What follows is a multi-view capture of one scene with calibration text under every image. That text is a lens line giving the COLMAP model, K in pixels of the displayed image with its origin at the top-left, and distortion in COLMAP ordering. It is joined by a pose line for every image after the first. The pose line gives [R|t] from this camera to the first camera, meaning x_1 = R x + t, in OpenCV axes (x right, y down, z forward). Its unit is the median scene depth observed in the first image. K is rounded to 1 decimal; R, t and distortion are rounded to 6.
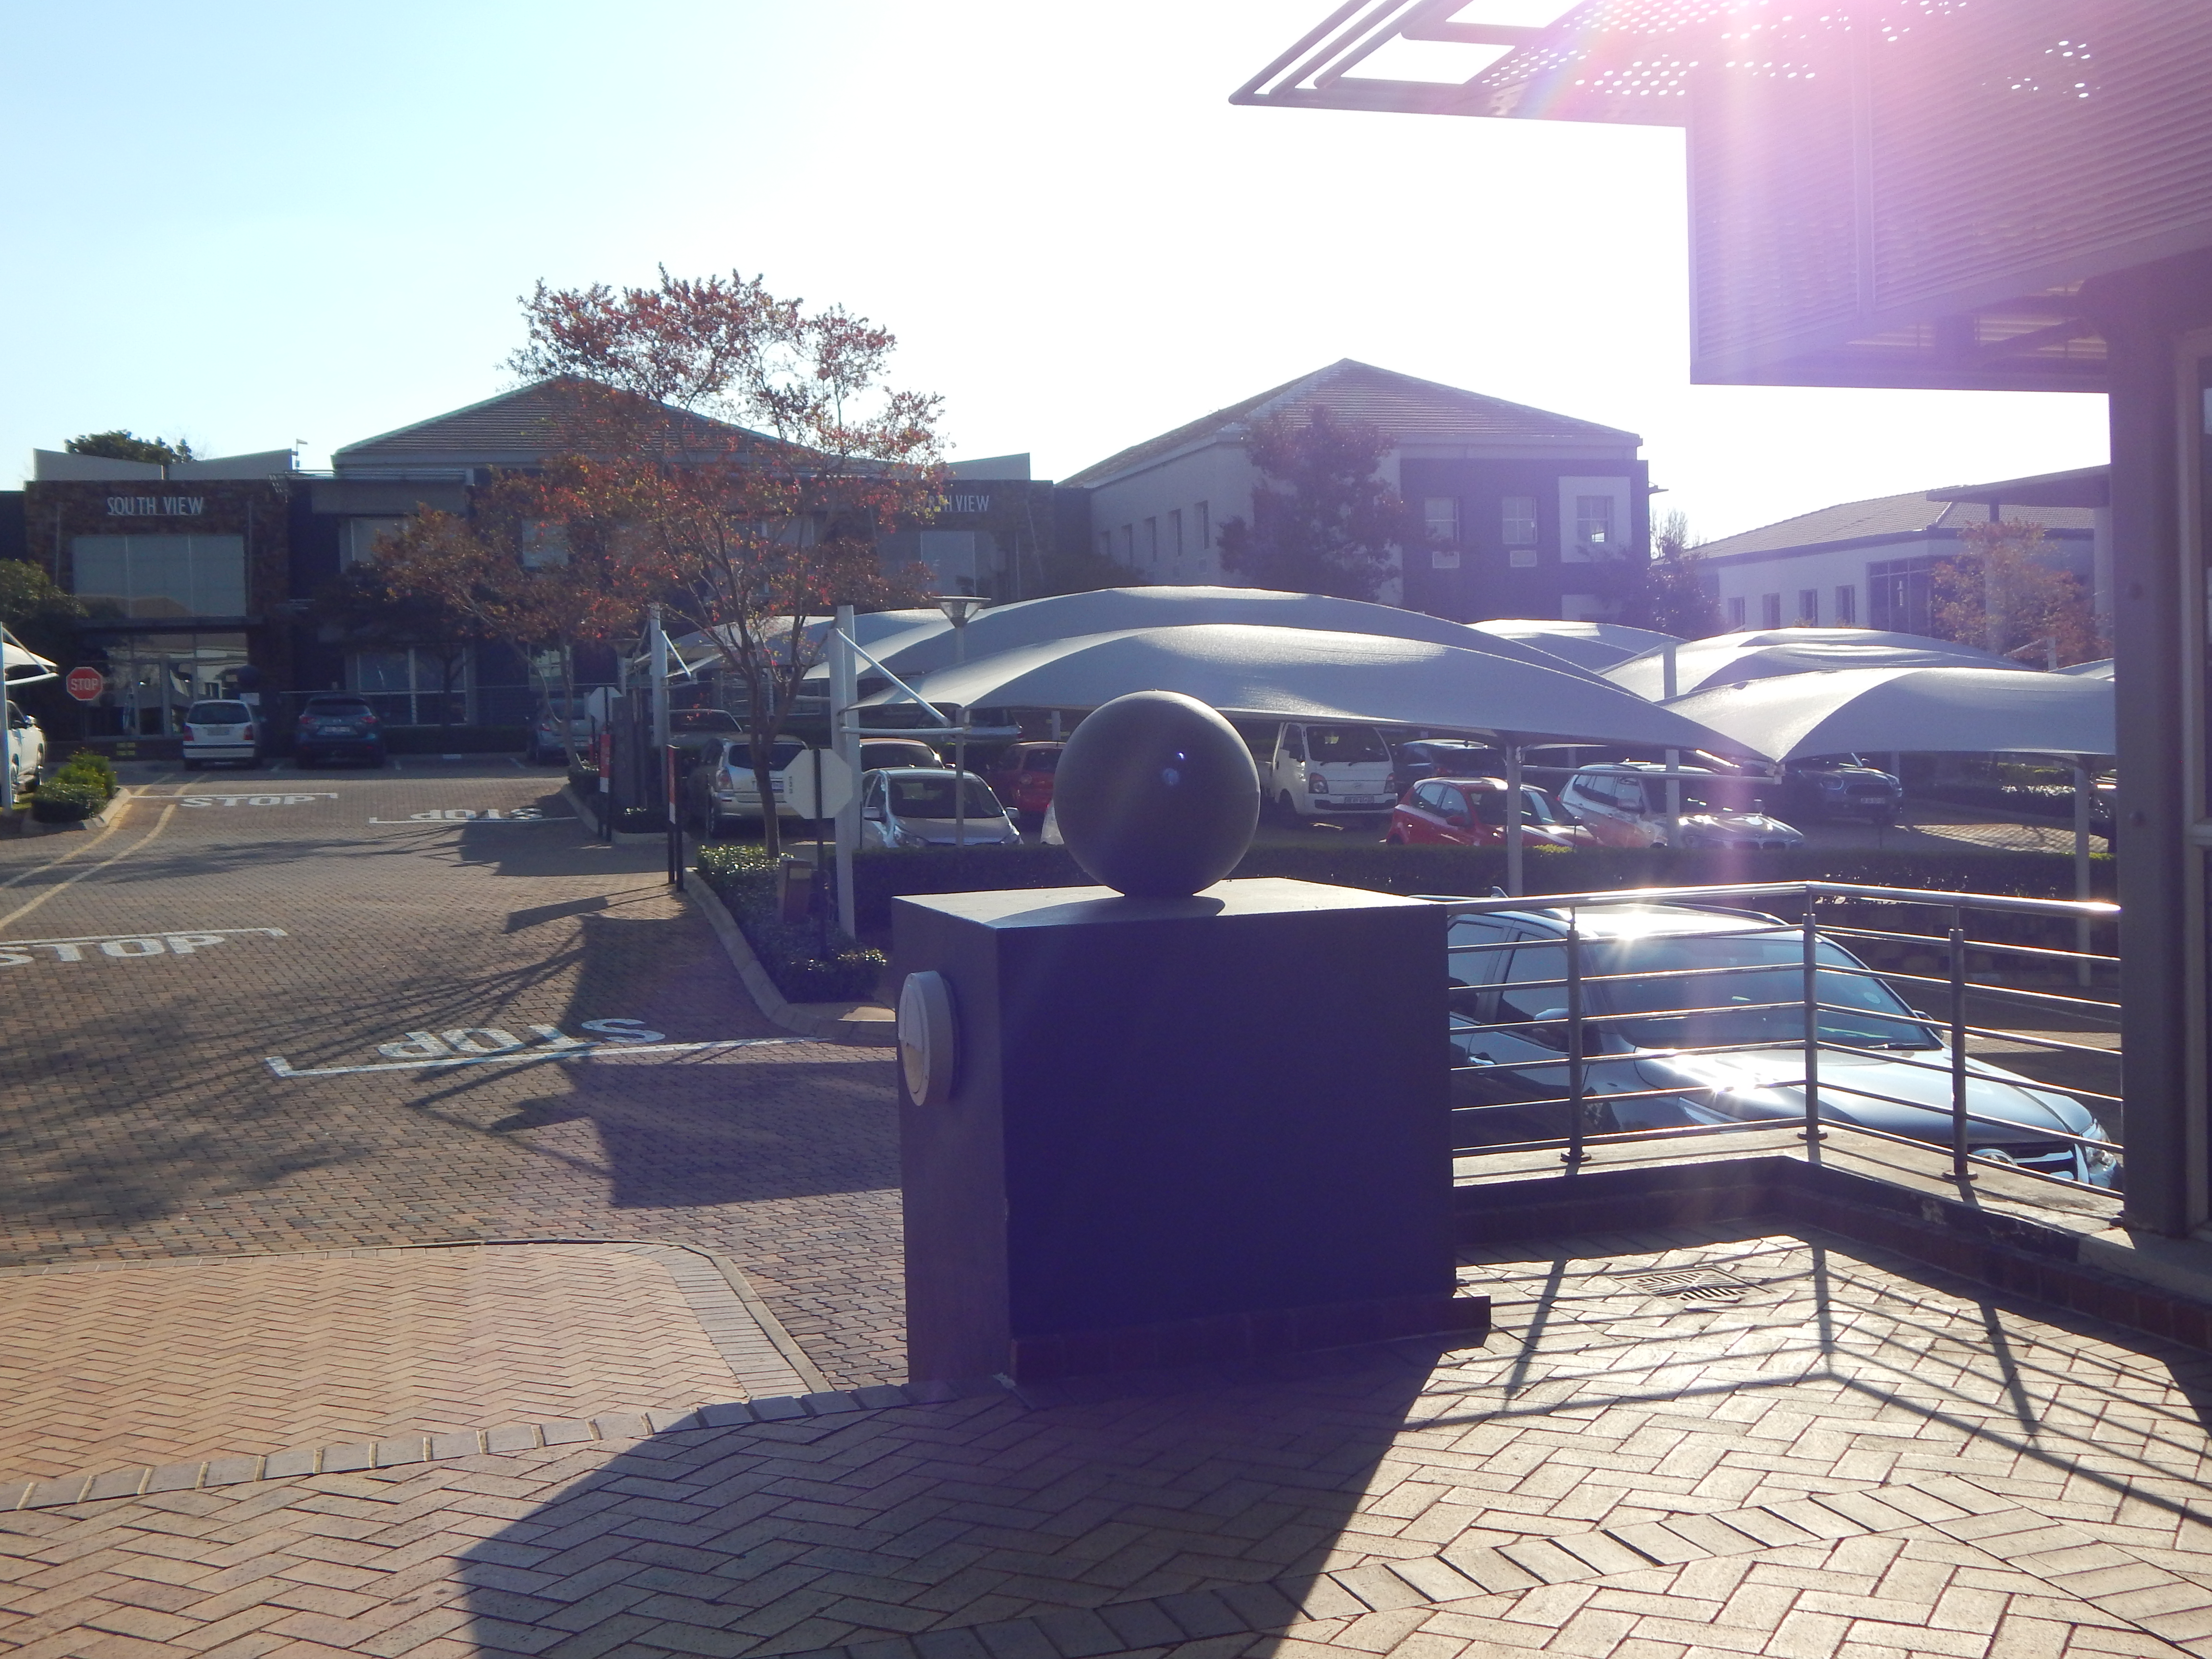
lens RADIAL K [[2396.7, 0, 1114.4], [0, 2396.7, 840.7], [0, 0, 1]] dist [-0.016945, 0.000000]
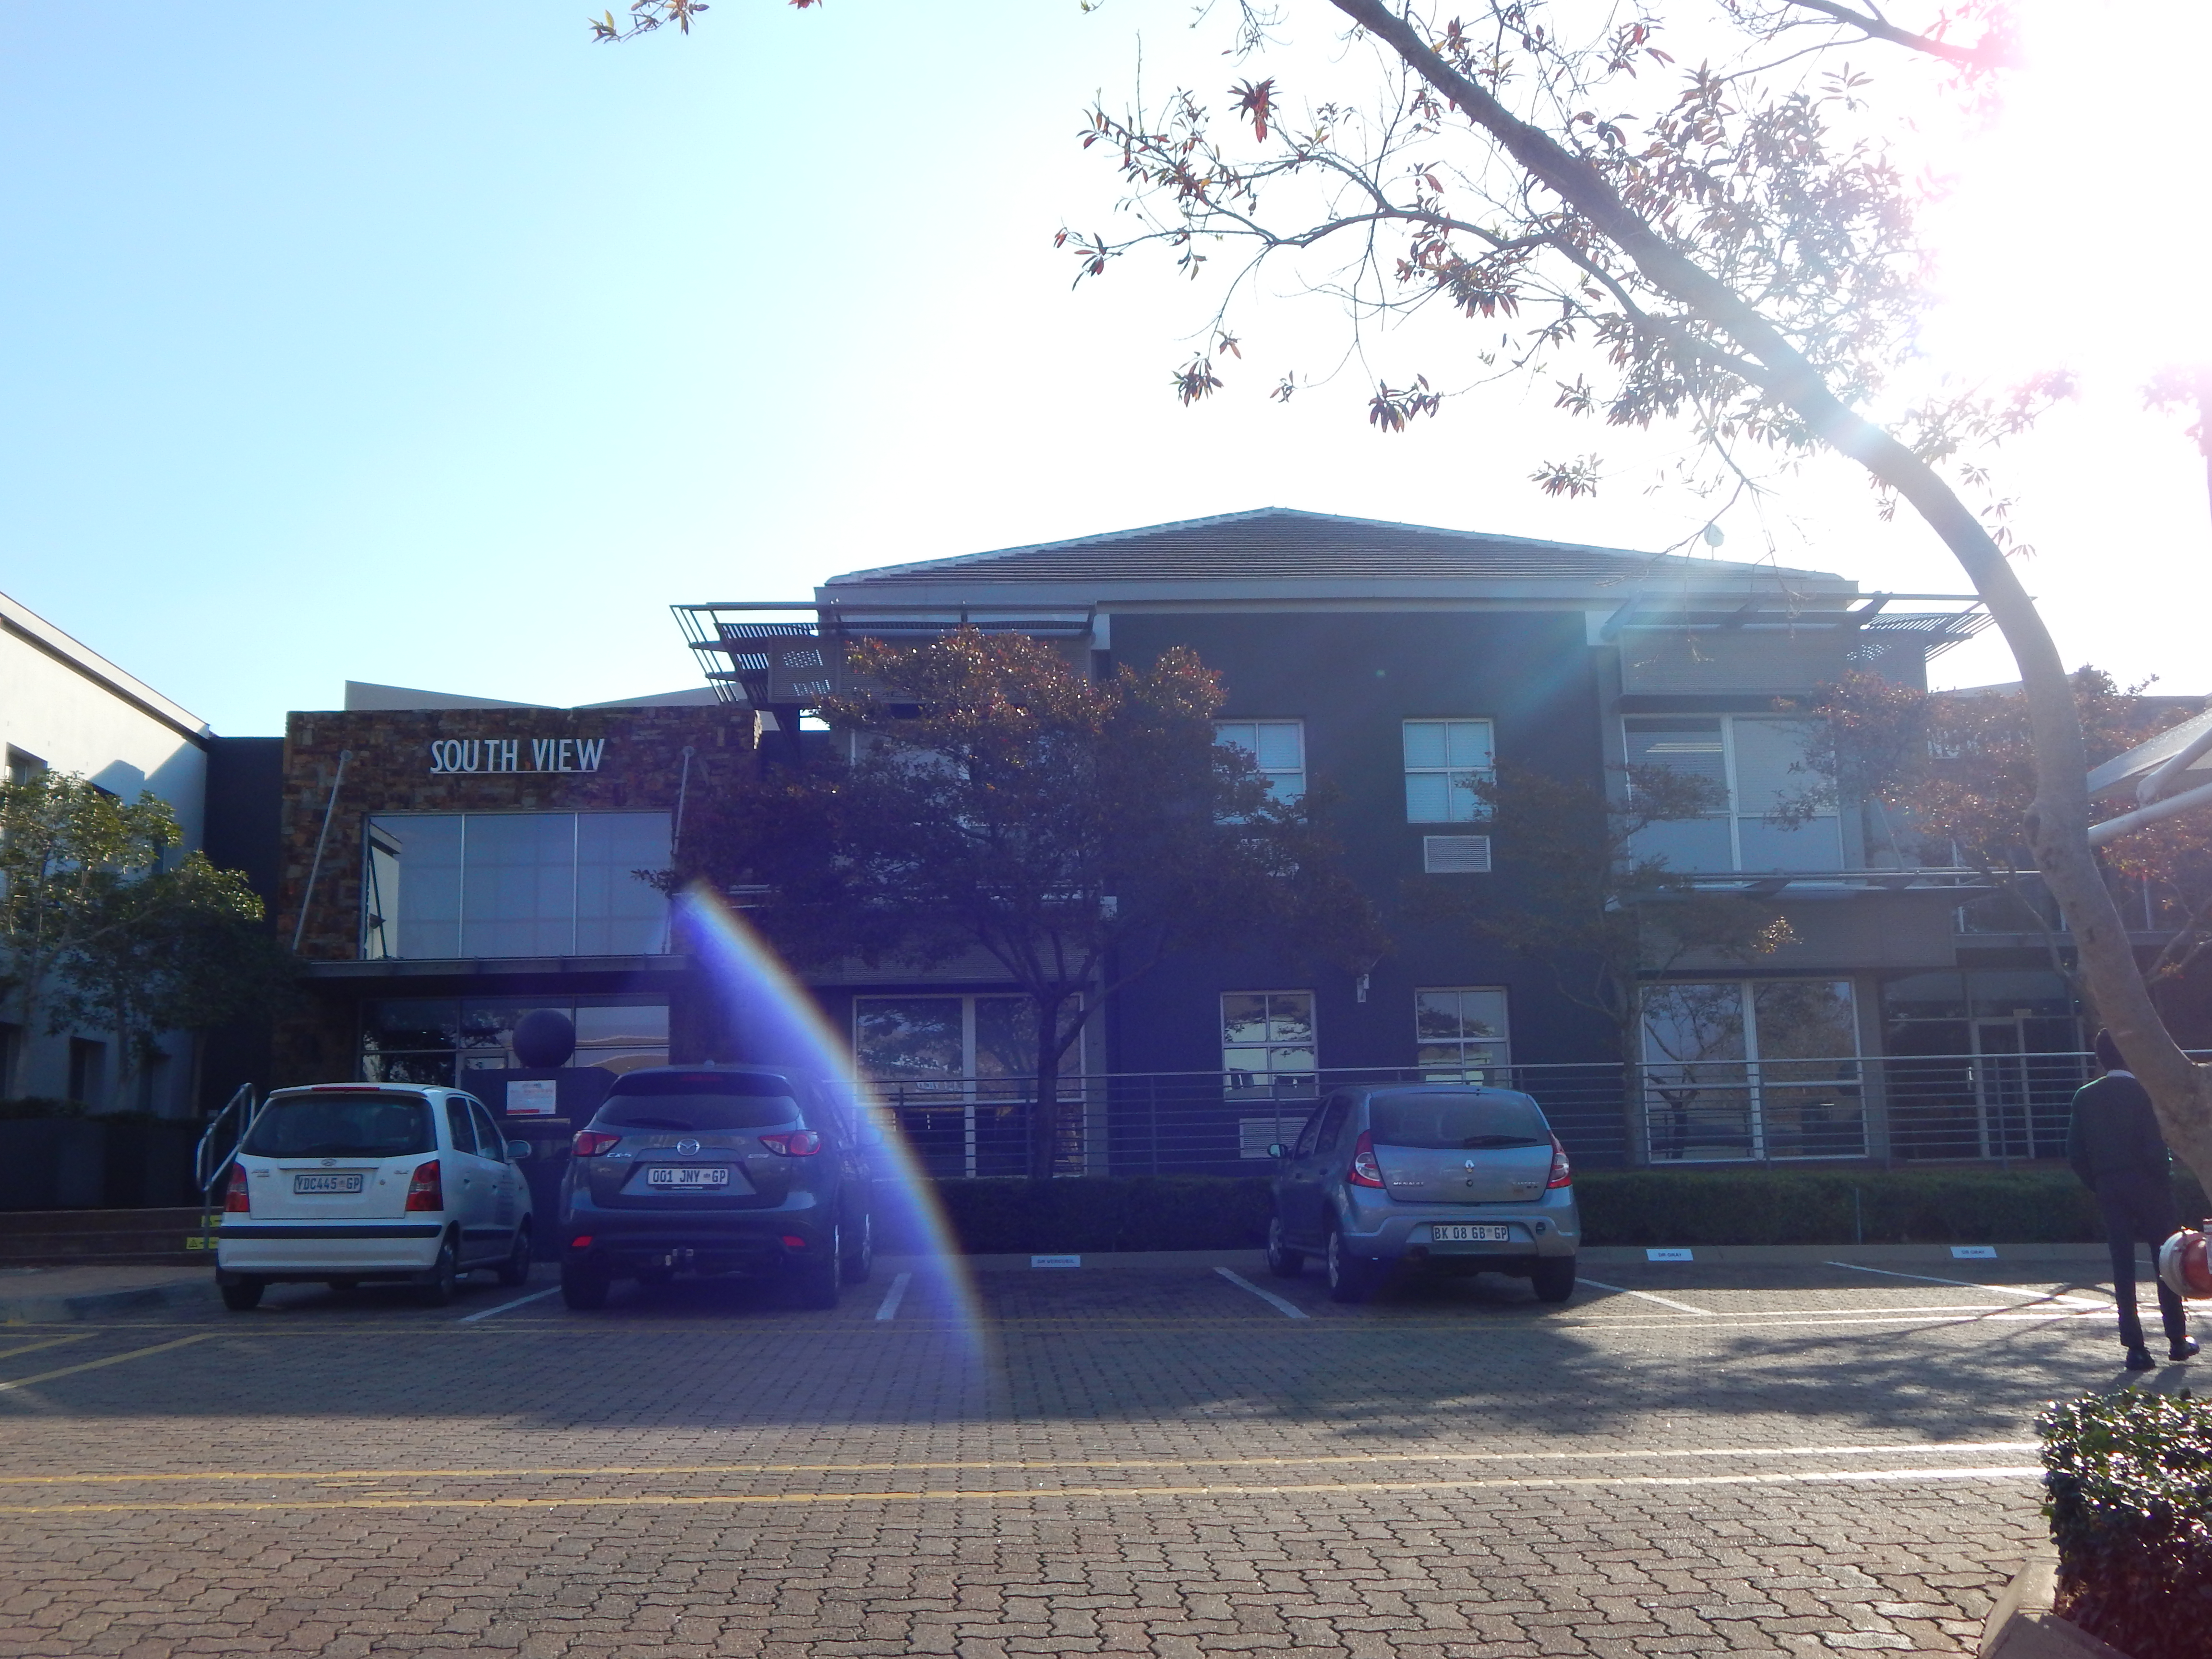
lens RADIAL K [[2146.0, 0, 1119.6], [0, 2146.0, 828.5], [0, 0, 1]] dist [0.003703, 0.000000]
pose [[0.973448, -0.032134, -0.226642, -0.166218], [-0.017029, 0.977188, -0.211692, -0.026174], [0.228274, 0.209930, 0.950695, 0.590279]]
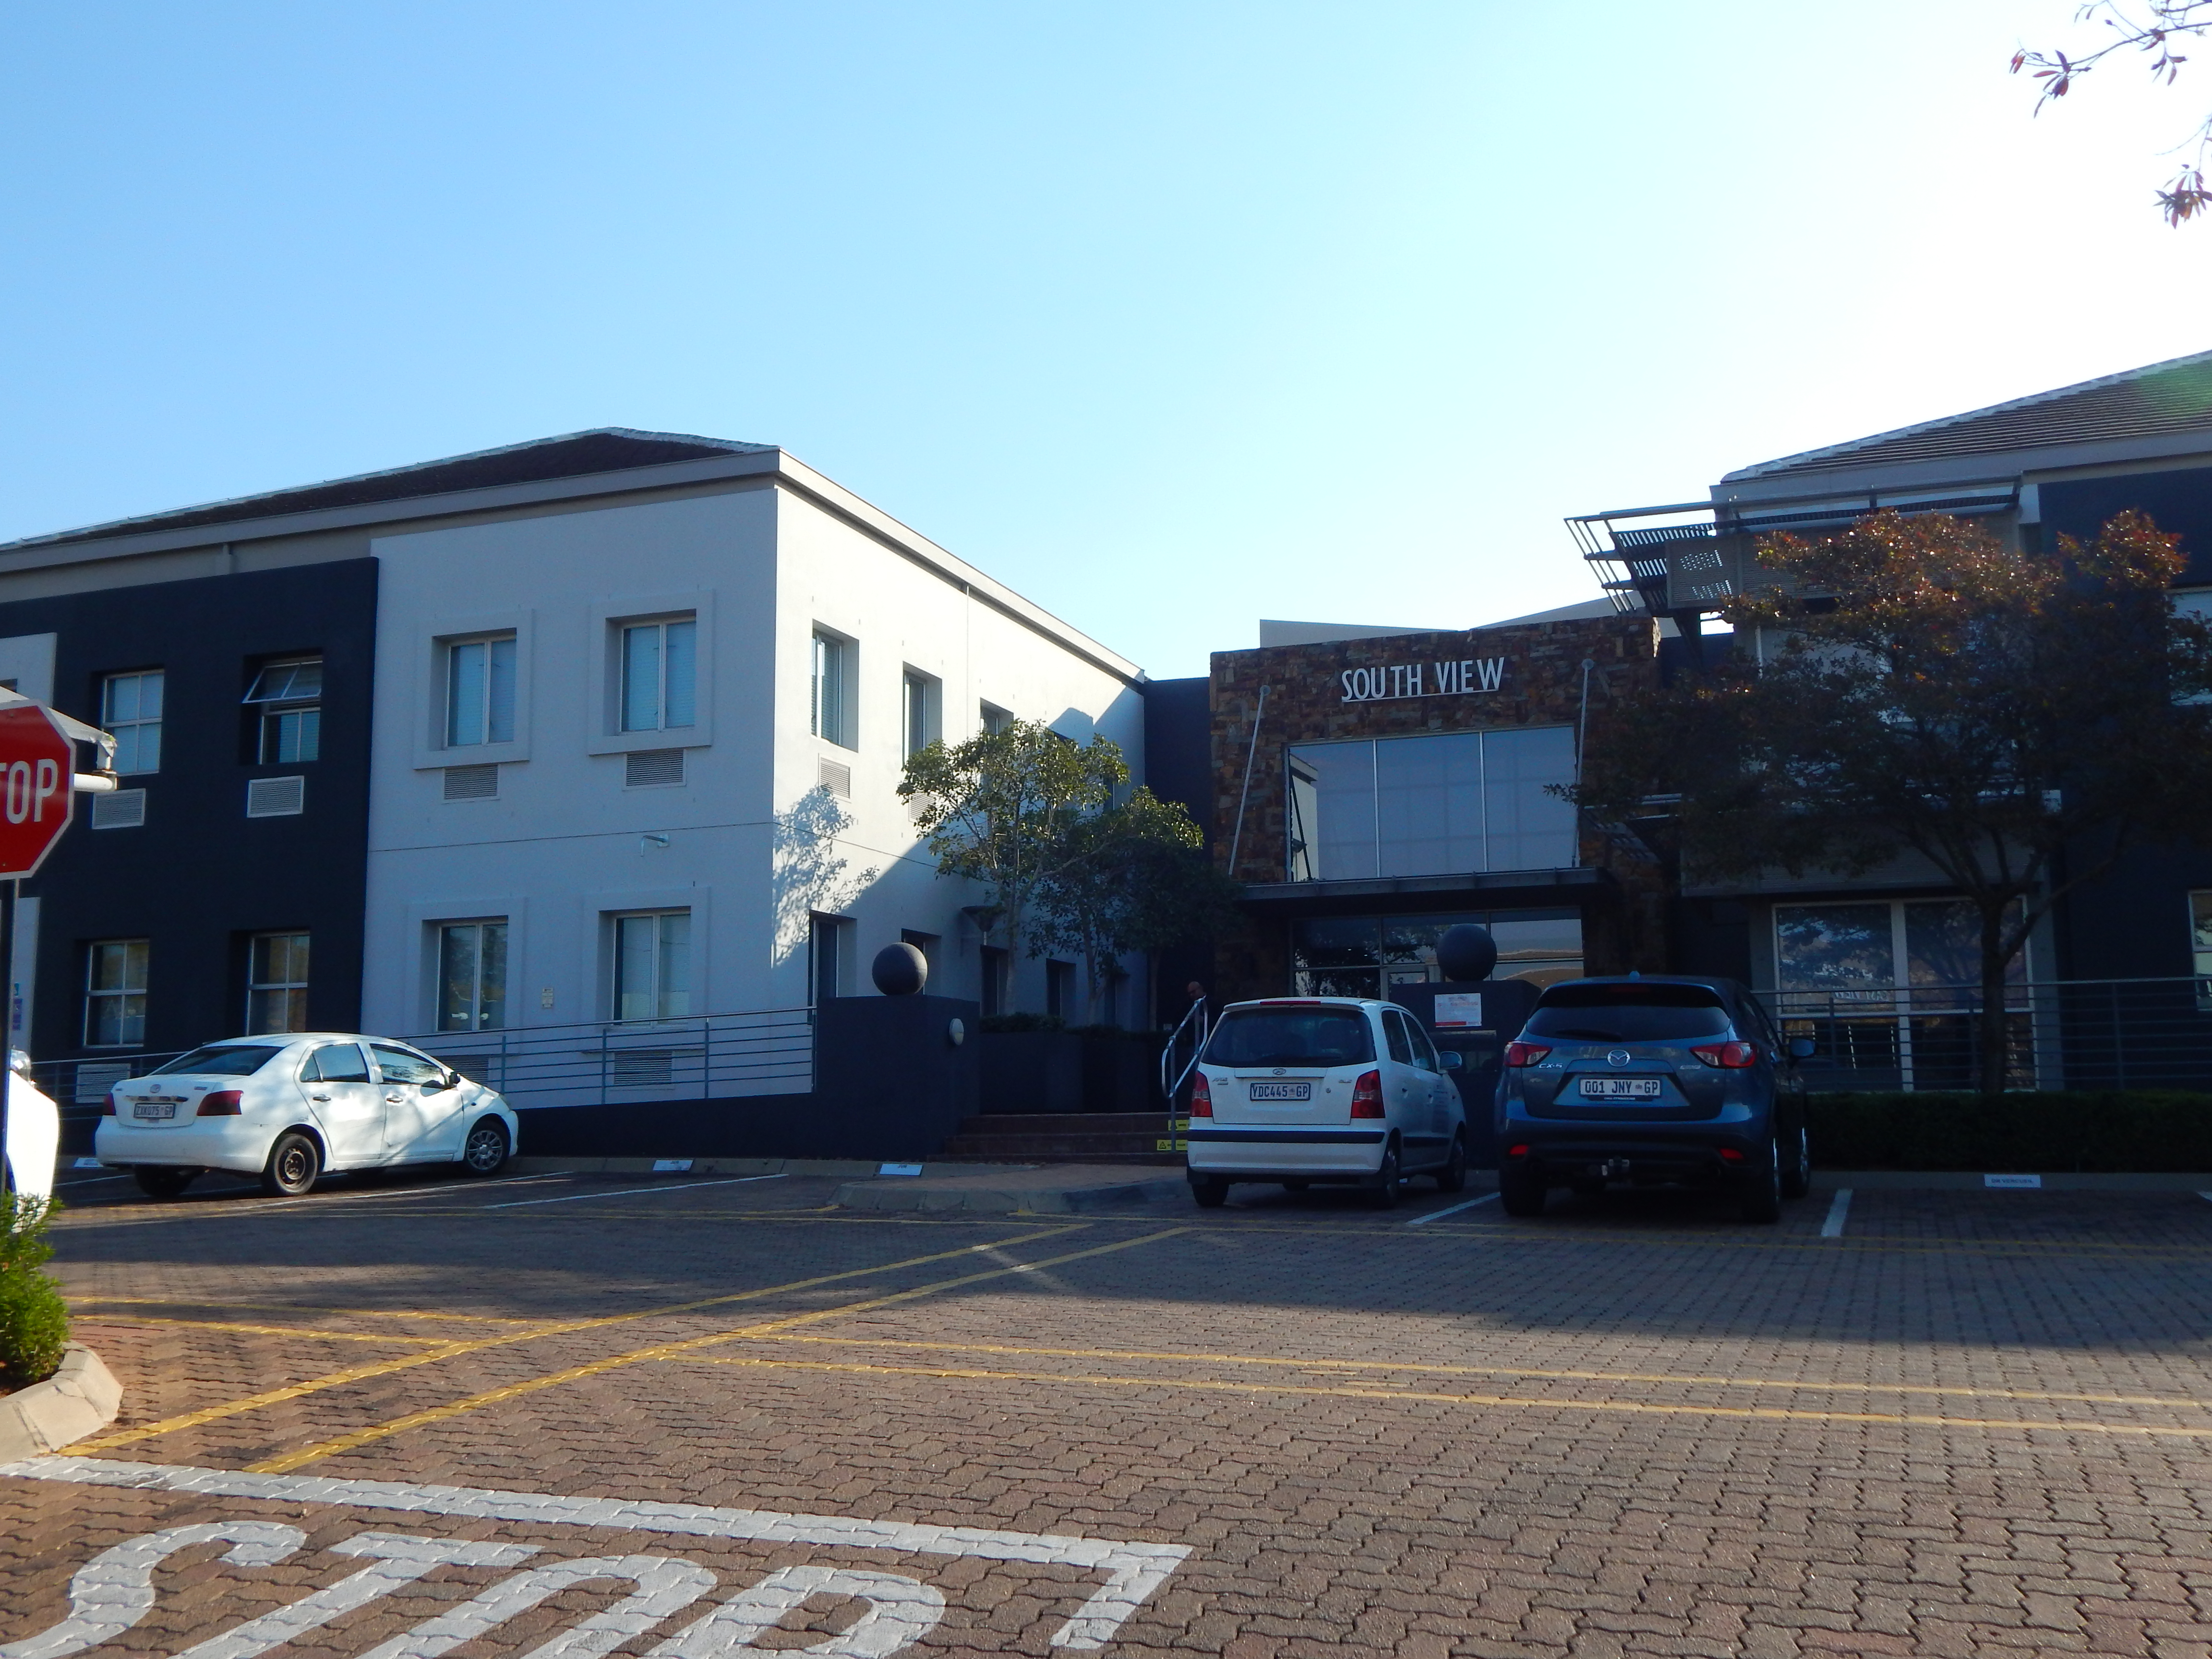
lens RADIAL K [[2146.0, 0, 1171.5], [0, 2146.0, 841.2], [0, 0, 1]] dist [0.003703, 0.000000]
pose [[0.812912, -0.055706, -0.579716, -0.168568], [-0.042782, 0.987014, -0.154835, -0.026030], [0.580813, 0.150669, 0.799972, 0.590377]]
